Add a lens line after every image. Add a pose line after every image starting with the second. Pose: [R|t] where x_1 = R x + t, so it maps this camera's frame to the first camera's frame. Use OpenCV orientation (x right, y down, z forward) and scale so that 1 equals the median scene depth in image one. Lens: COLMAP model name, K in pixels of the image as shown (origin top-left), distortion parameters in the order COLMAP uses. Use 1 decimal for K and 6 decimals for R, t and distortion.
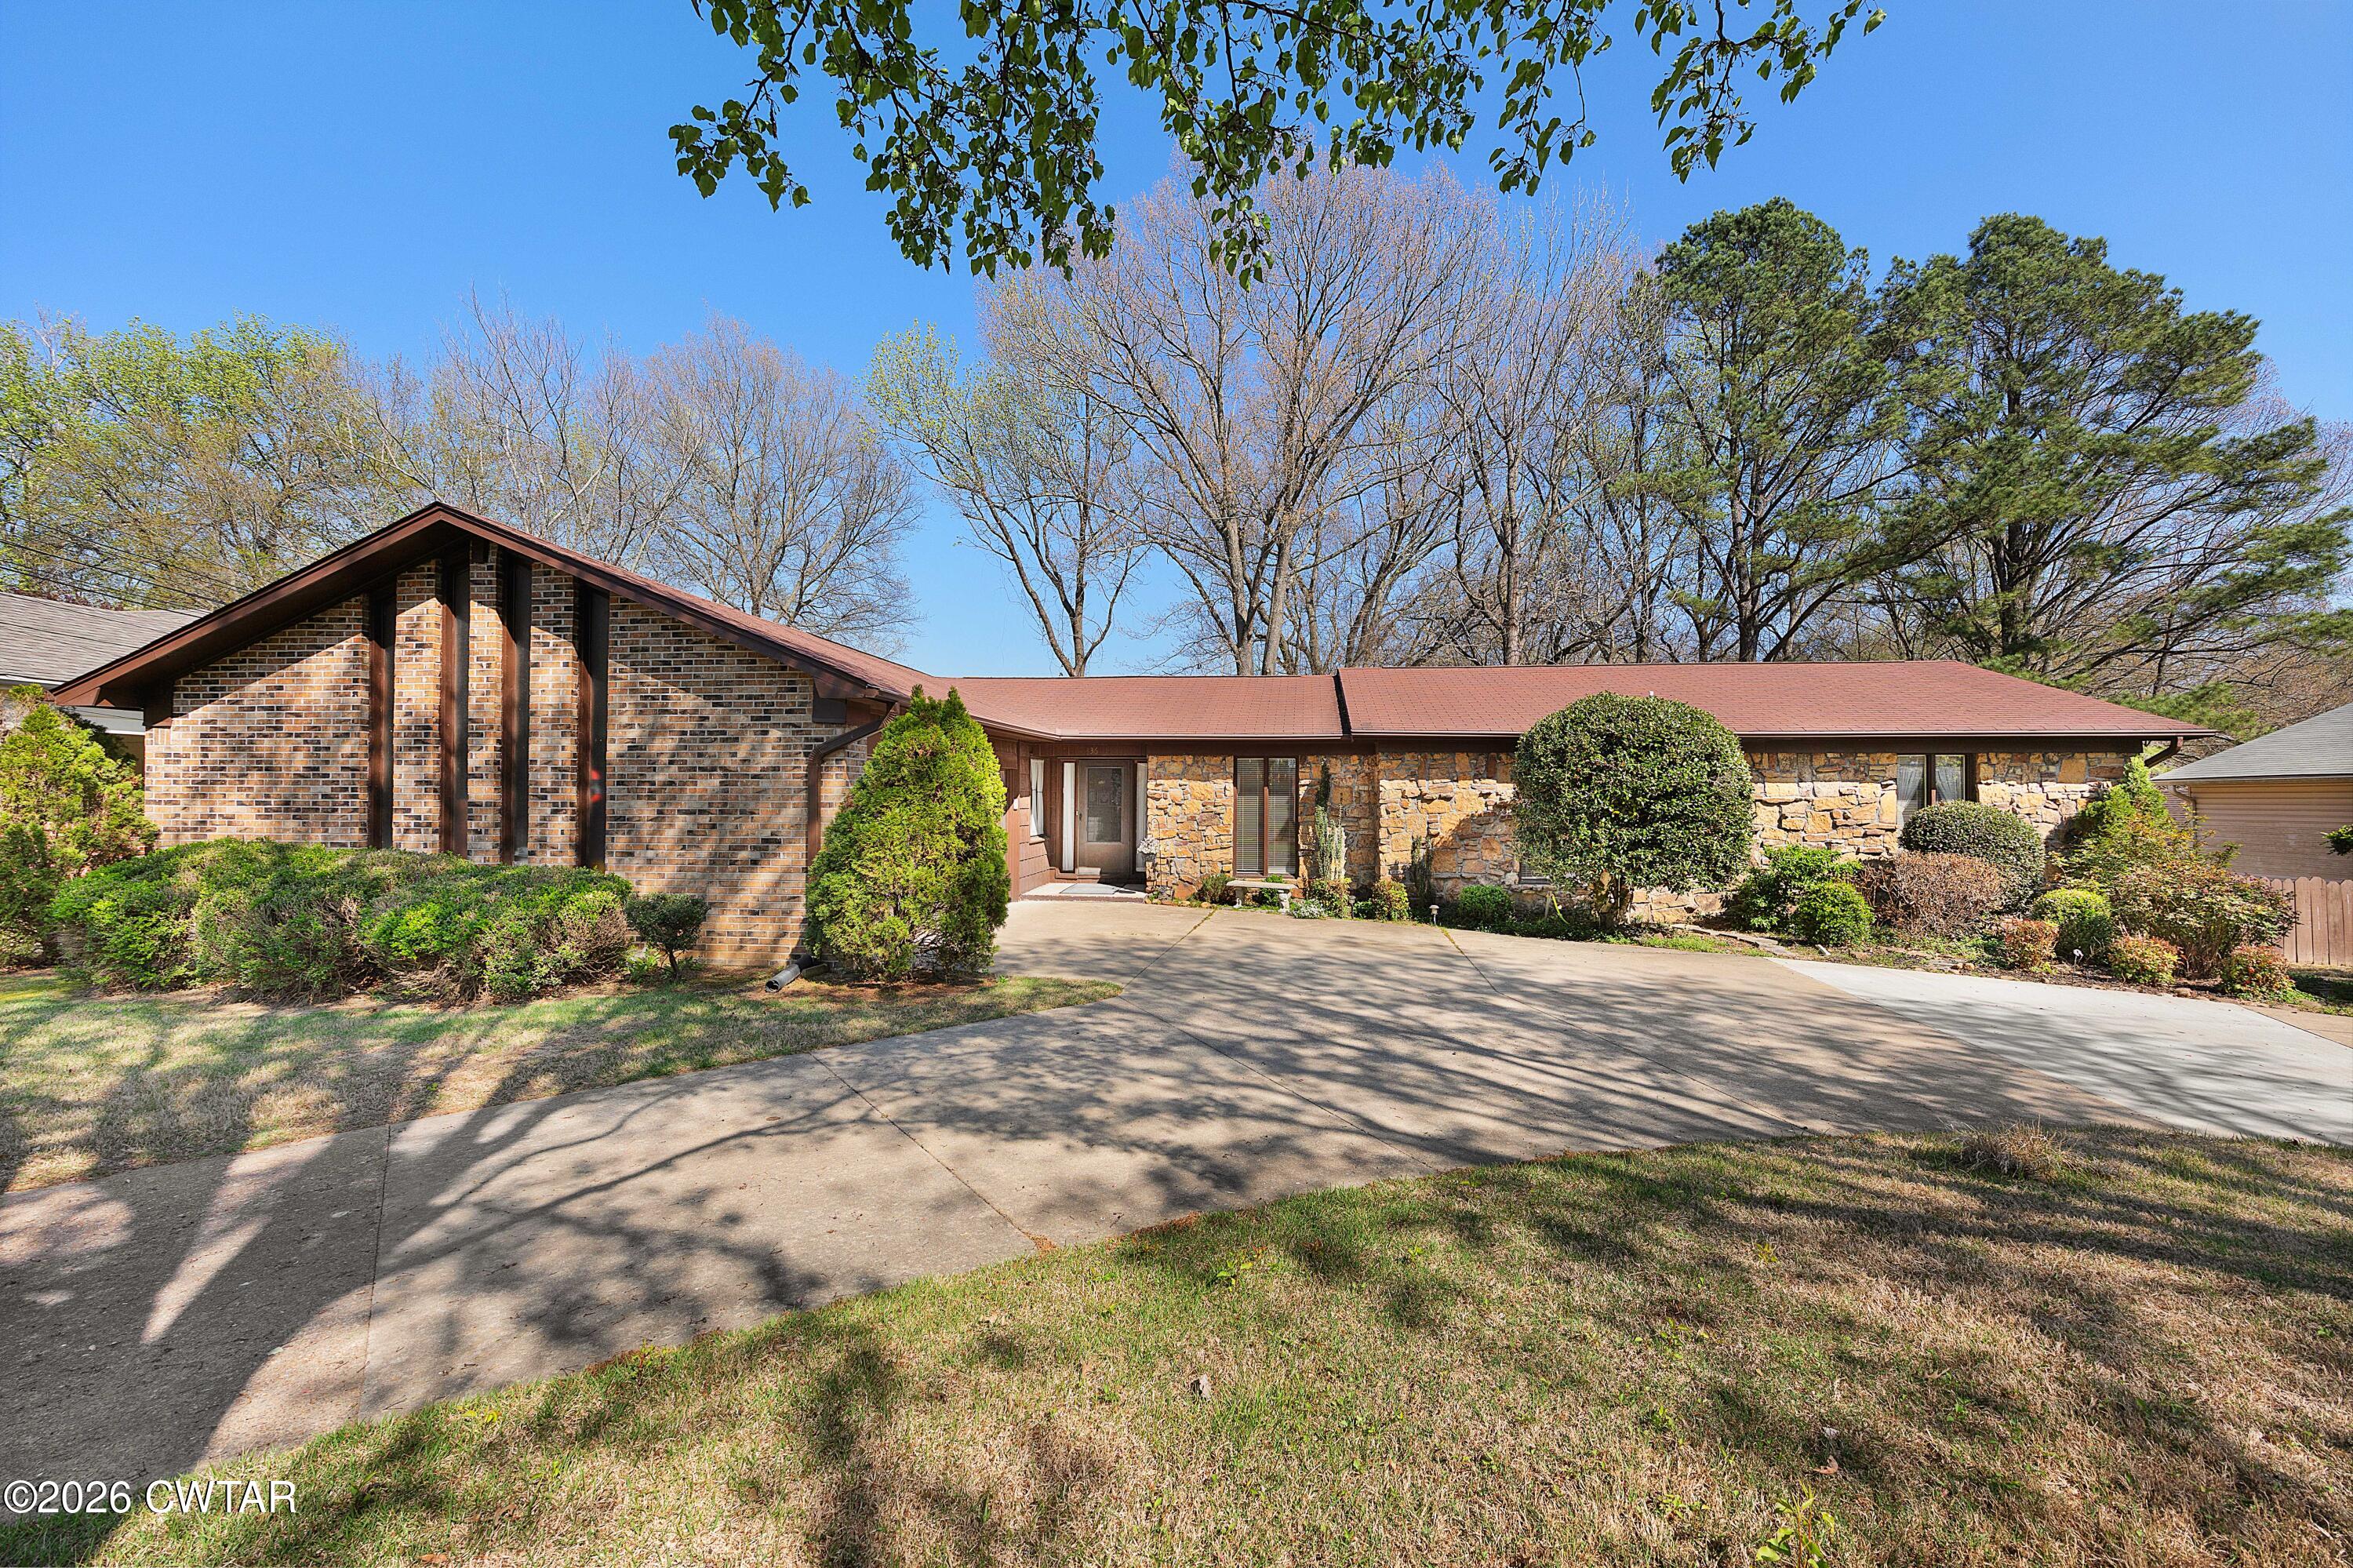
lens RADIAL K [[968.7, 0, 1176.5], [0, 968.7, 784.0], [0, 0, 1]] dist [0.000582, 0.000234]
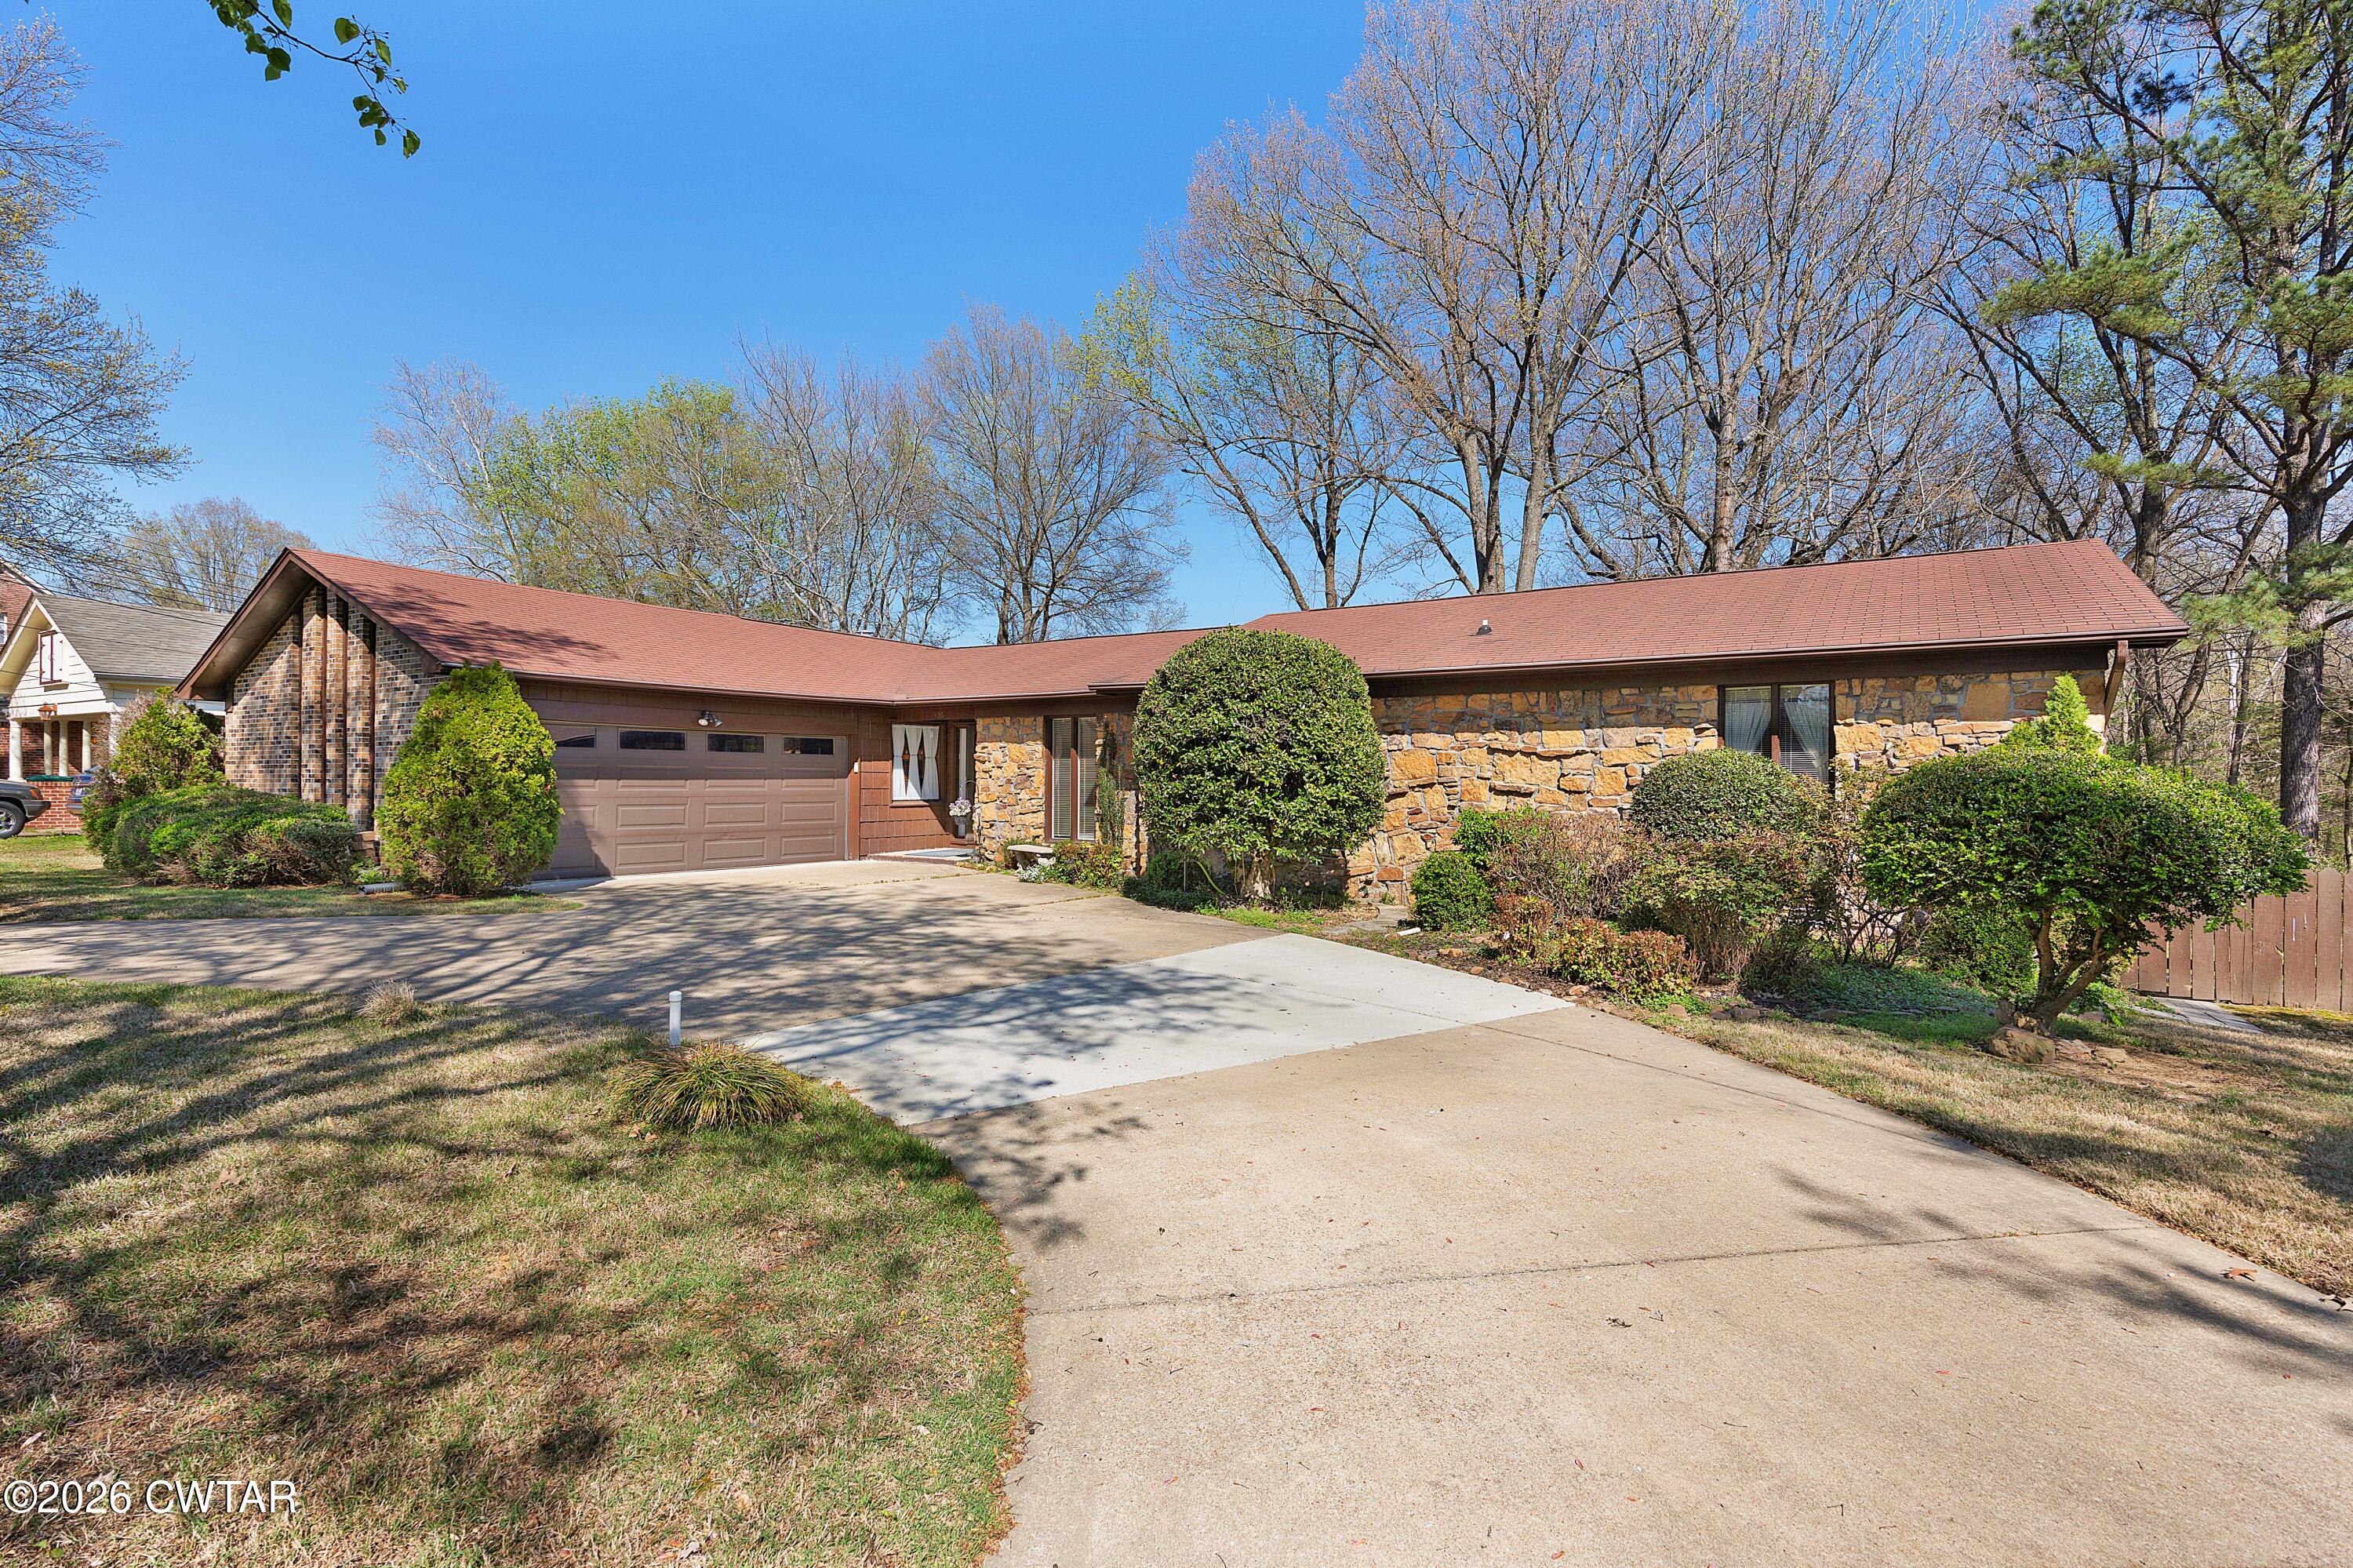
lens RADIAL K [[1138.0, 0, 1176.5], [0, 1138.0, 784.0], [0, 0, 1]] dist [0.010650, 0.000076]
pose [[0.891536, -0.000701, -0.452949, 0.765859], [0.005992, 0.999930, 0.010244, 0.030582], [0.452910, -0.011847, 0.891477, 0.059618]]
